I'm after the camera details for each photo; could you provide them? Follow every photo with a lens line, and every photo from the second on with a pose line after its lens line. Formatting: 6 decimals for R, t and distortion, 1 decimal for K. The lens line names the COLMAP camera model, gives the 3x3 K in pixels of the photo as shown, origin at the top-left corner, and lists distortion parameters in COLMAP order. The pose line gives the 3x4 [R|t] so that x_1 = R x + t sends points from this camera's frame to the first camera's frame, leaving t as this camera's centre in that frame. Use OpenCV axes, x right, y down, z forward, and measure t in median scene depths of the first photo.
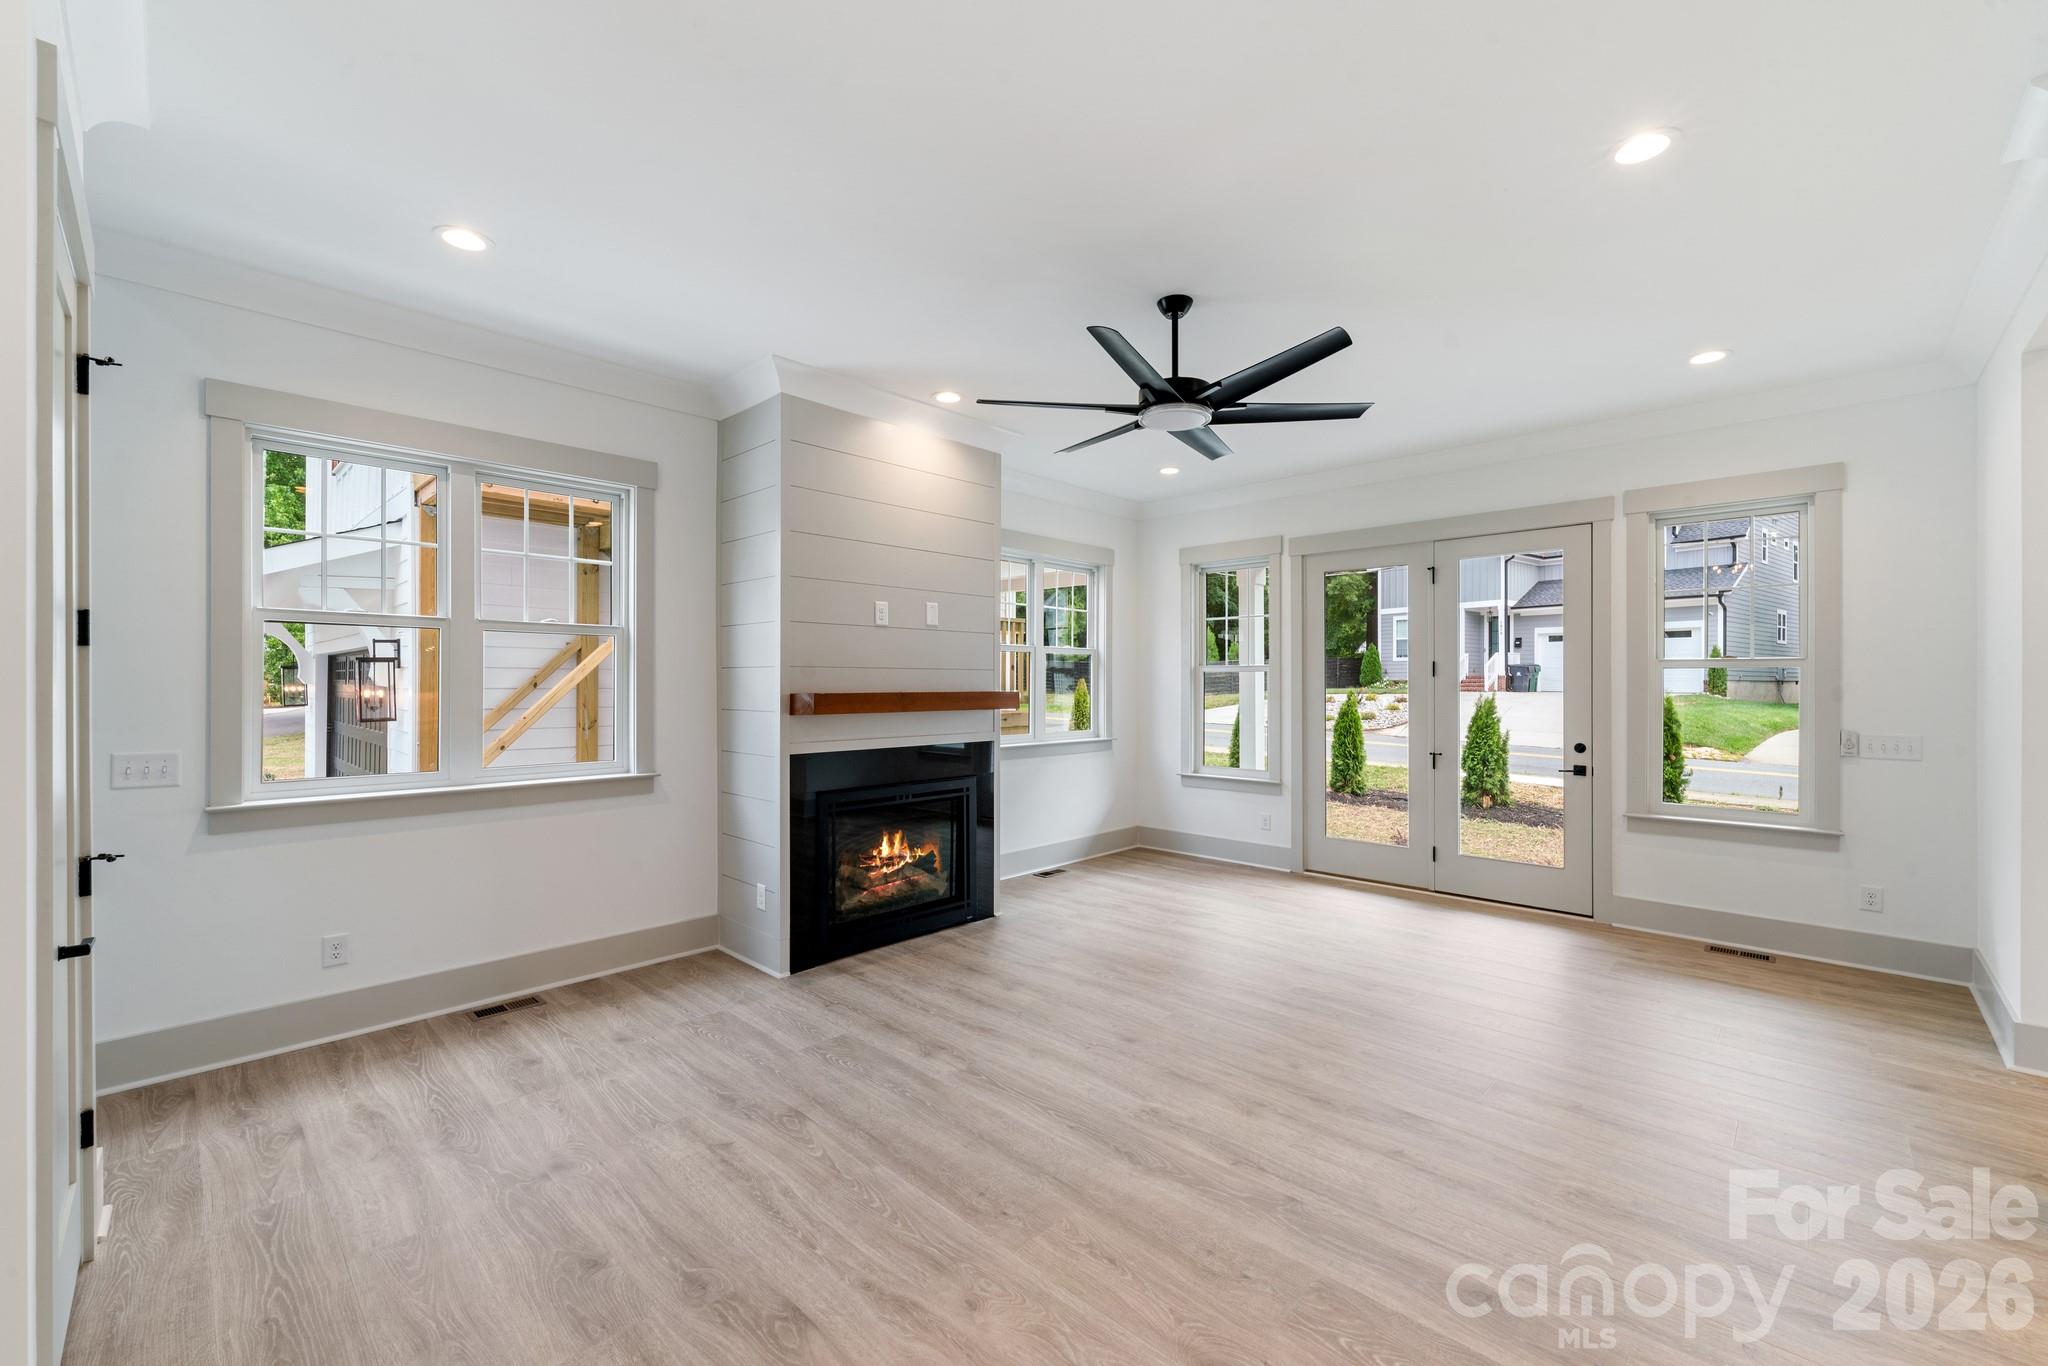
lens RADIAL K [[836.0, 0, 1022.8], [0, 836.0, 679.6], [0, 0, 1]] dist [0.001612, 0.000356]
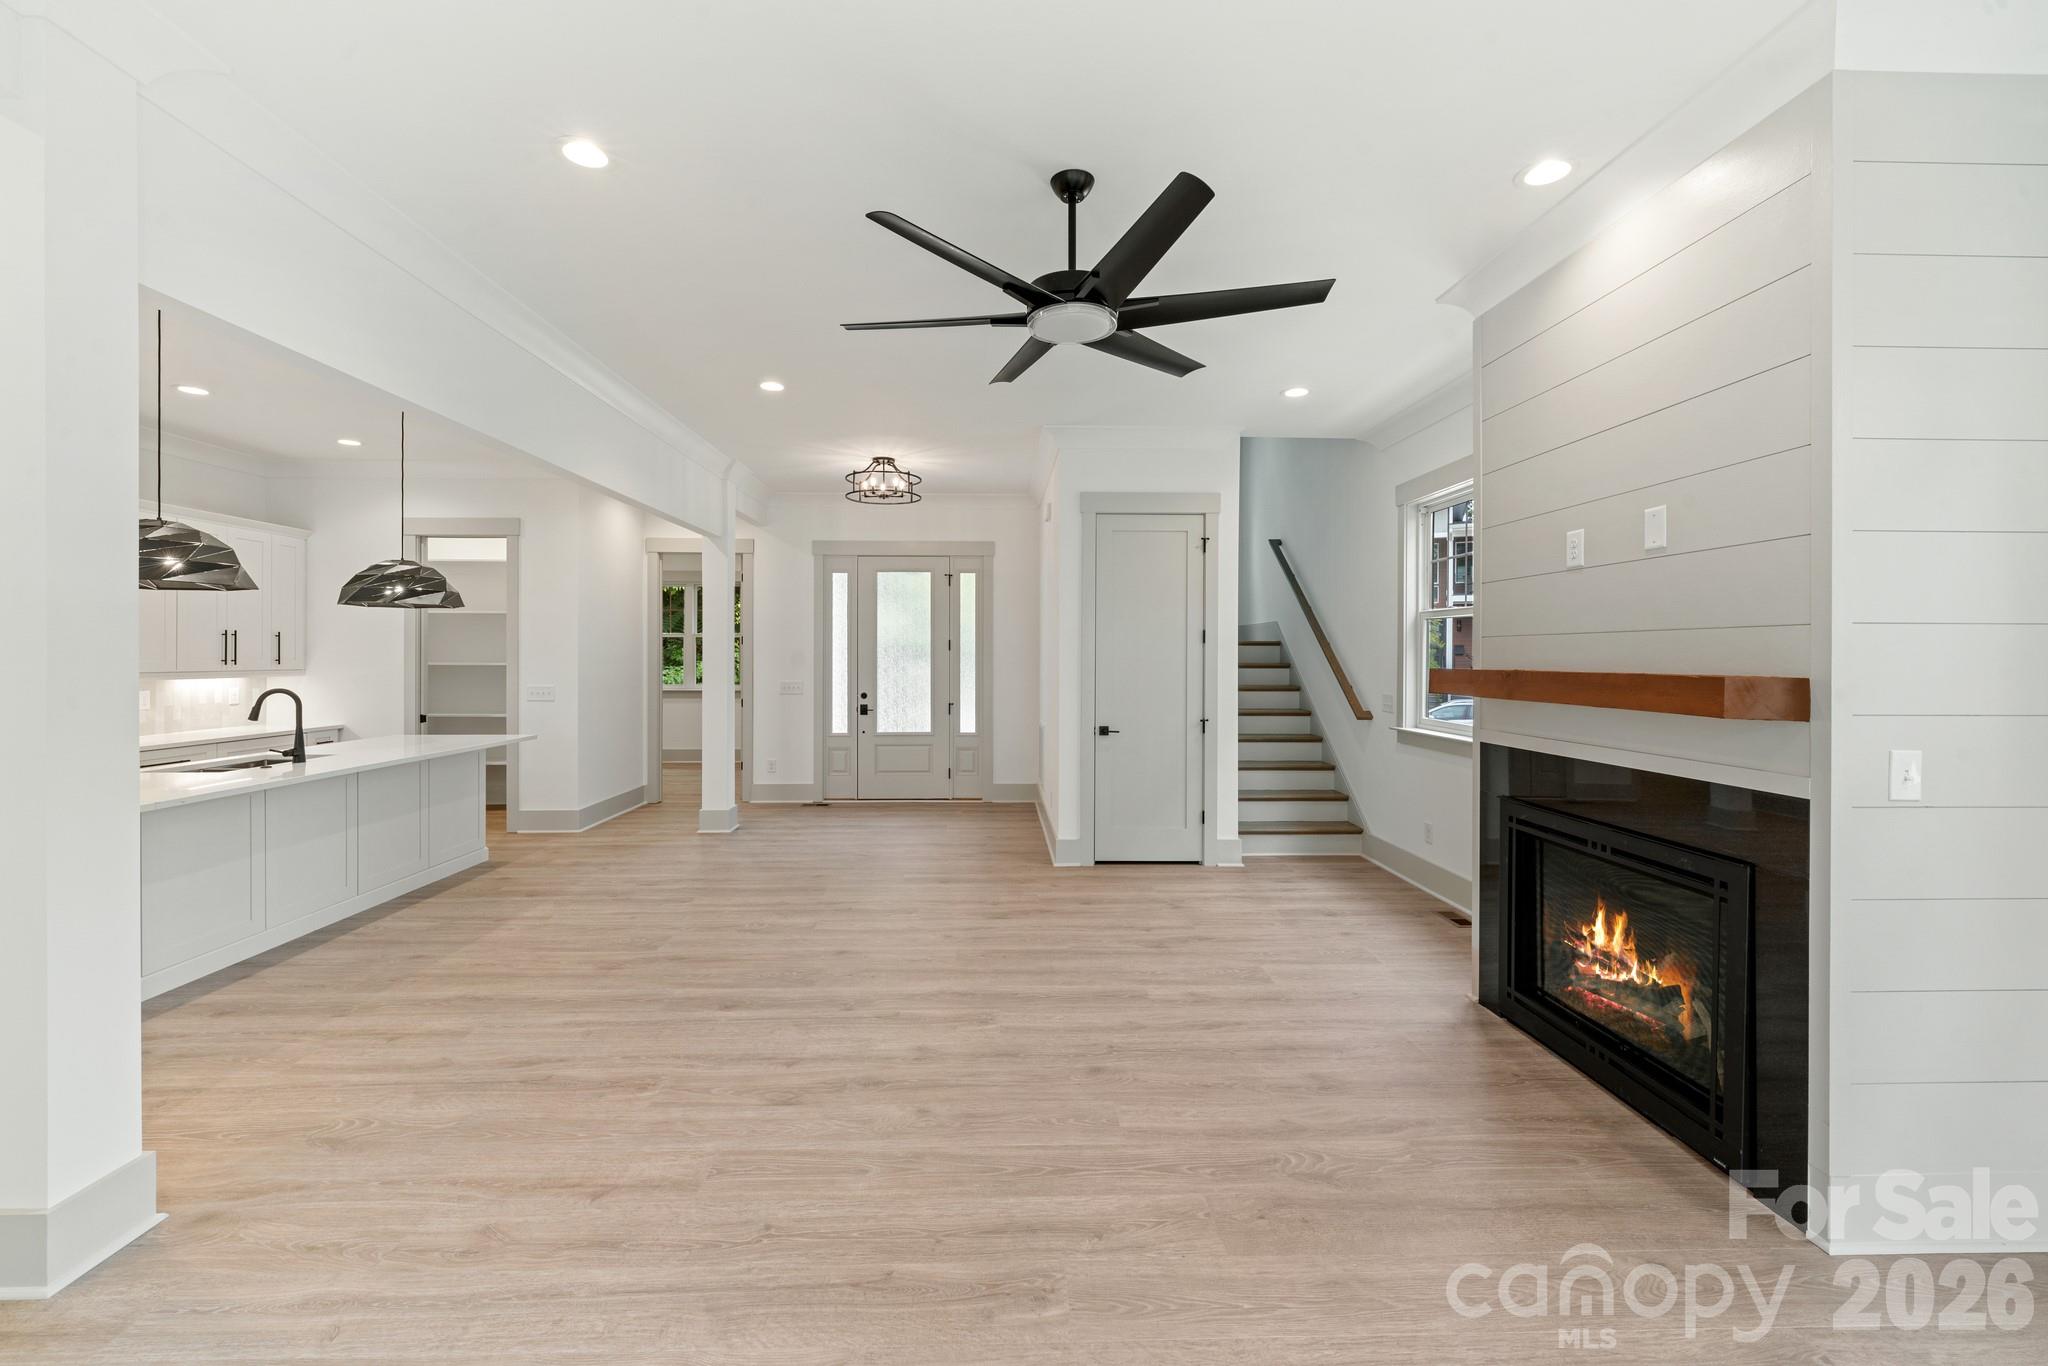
lens RADIAL K [[836.0, 0, 1014.7], [0, 836.0, 672.5], [0, 0, 1]] dist [0.001612, 0.000356]
pose [[-0.704510, 0.009485, -0.709630, 0.668168], [-0.001080, 0.999895, 0.014437, 0.008018], [0.709693, 0.010938, -0.704426, 1.297038]]
